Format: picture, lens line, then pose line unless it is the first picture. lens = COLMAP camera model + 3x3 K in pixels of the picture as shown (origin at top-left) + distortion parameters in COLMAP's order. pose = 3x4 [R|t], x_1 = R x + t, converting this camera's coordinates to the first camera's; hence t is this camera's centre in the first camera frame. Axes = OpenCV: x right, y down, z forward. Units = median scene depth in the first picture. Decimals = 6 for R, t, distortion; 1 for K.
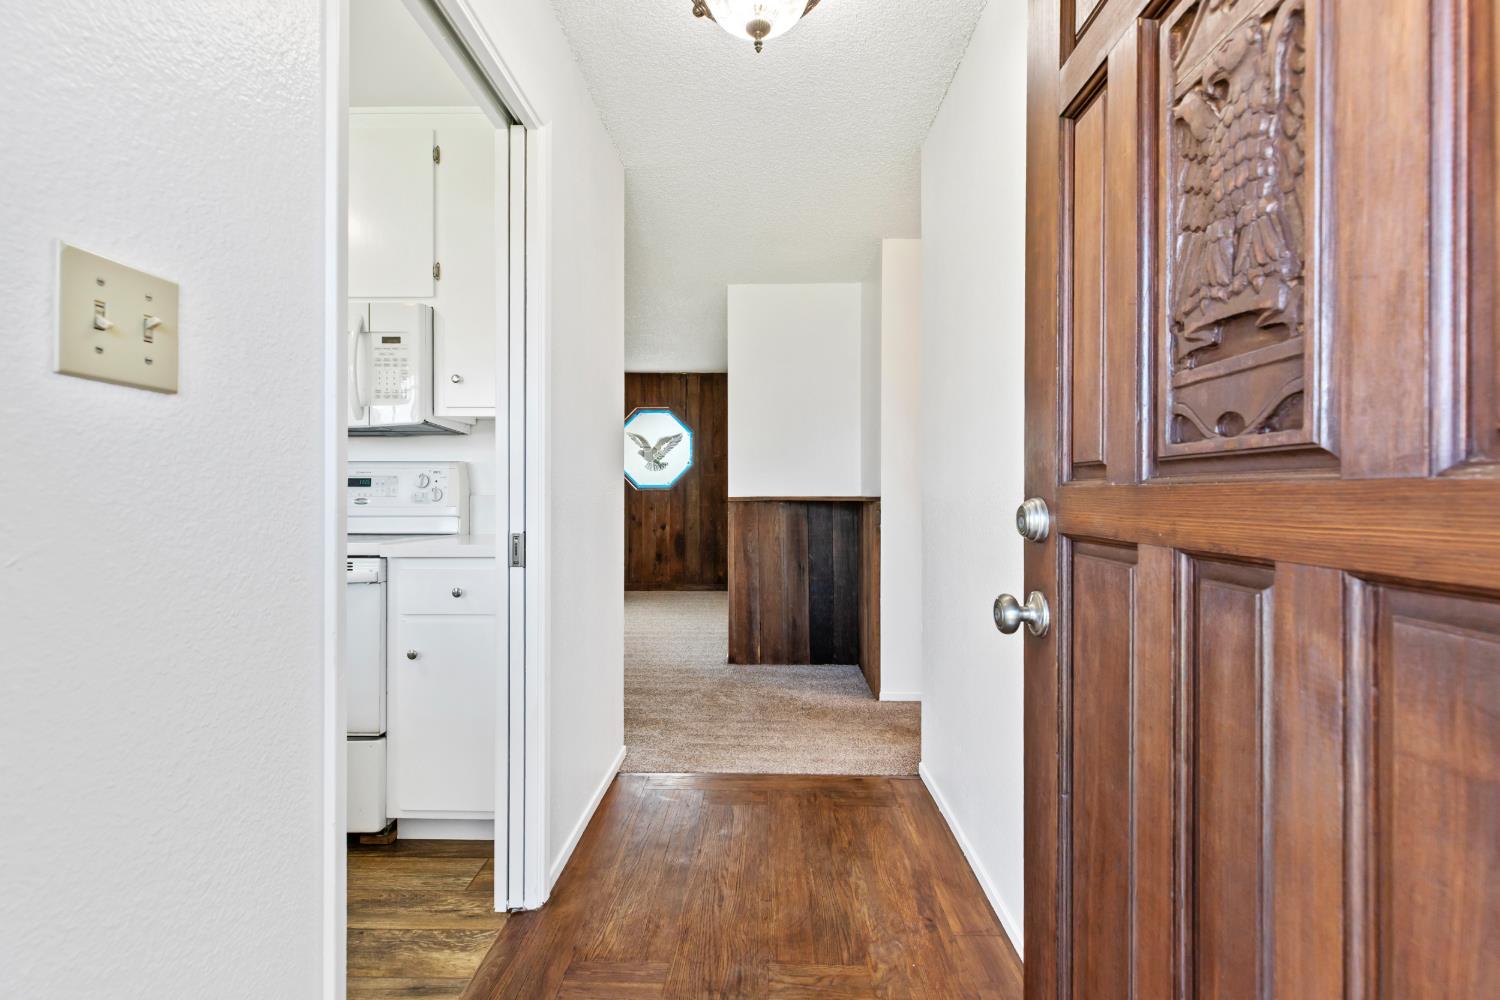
lens RADIAL K [[698.0, 0, 750.0], [0, 698.0, 500.0], [0, 0, 1]] dist [0.002714, 0.000441]
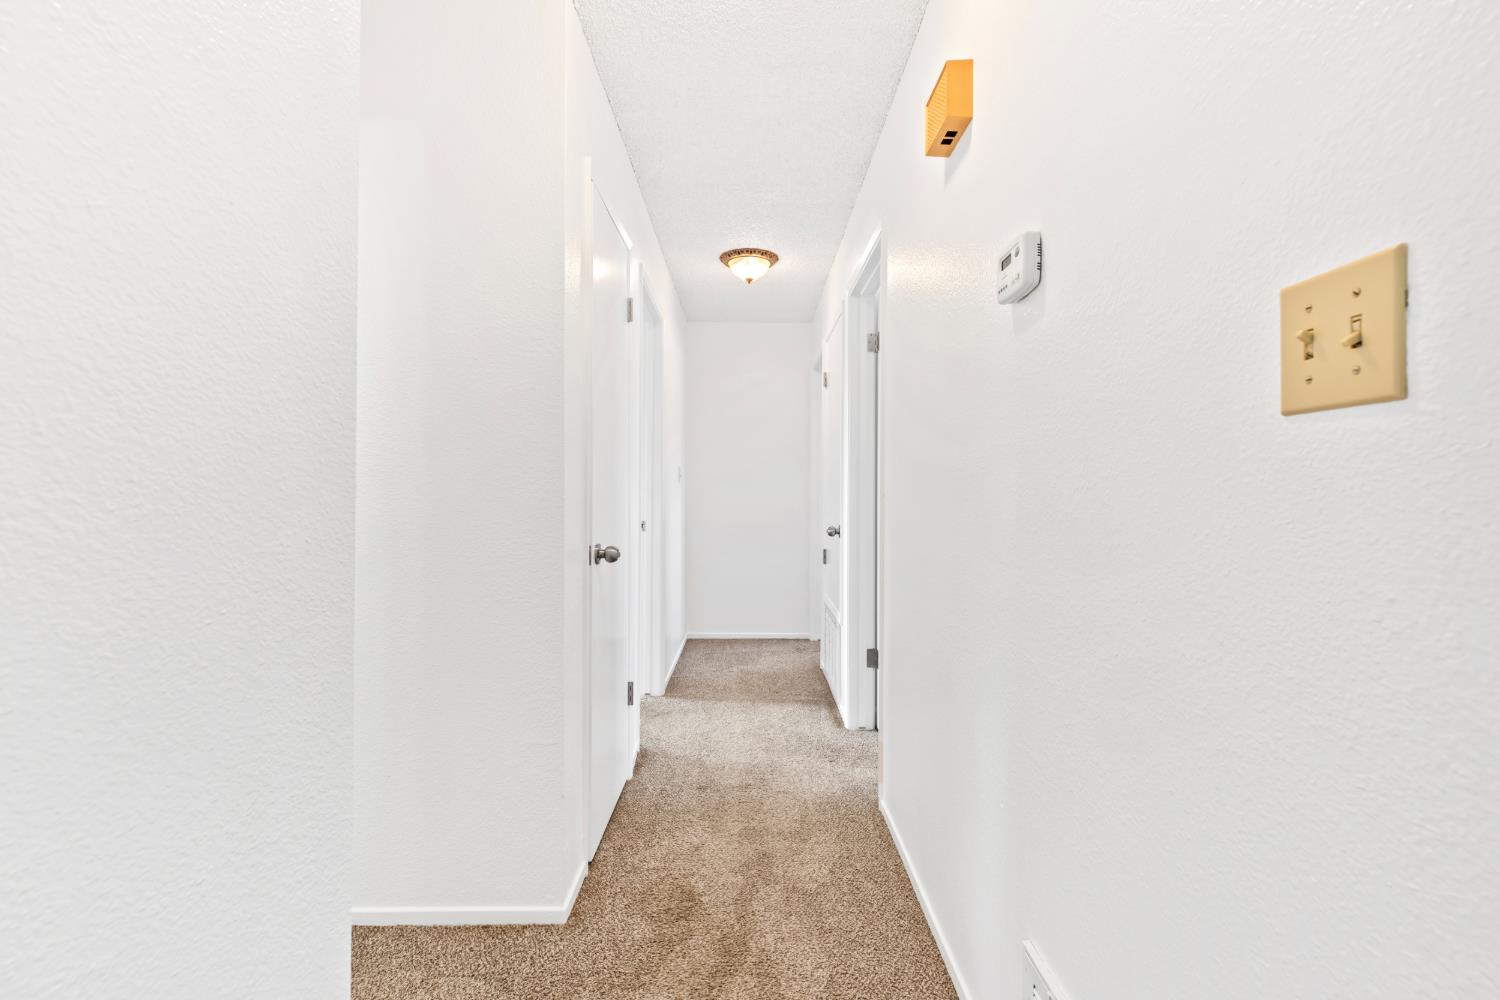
lens RADIAL K [[698.0, 0, 750.0], [0, 698.0, 500.0], [0, 0, 1]] dist [0.002714, 0.000441]
pose [[-0.999567, -0.000813, -0.029430, -0.126863], [-0.001302, 0.999861, 0.016598, -0.061507], [0.029413, 0.016630, -0.999429, 1.876522]]
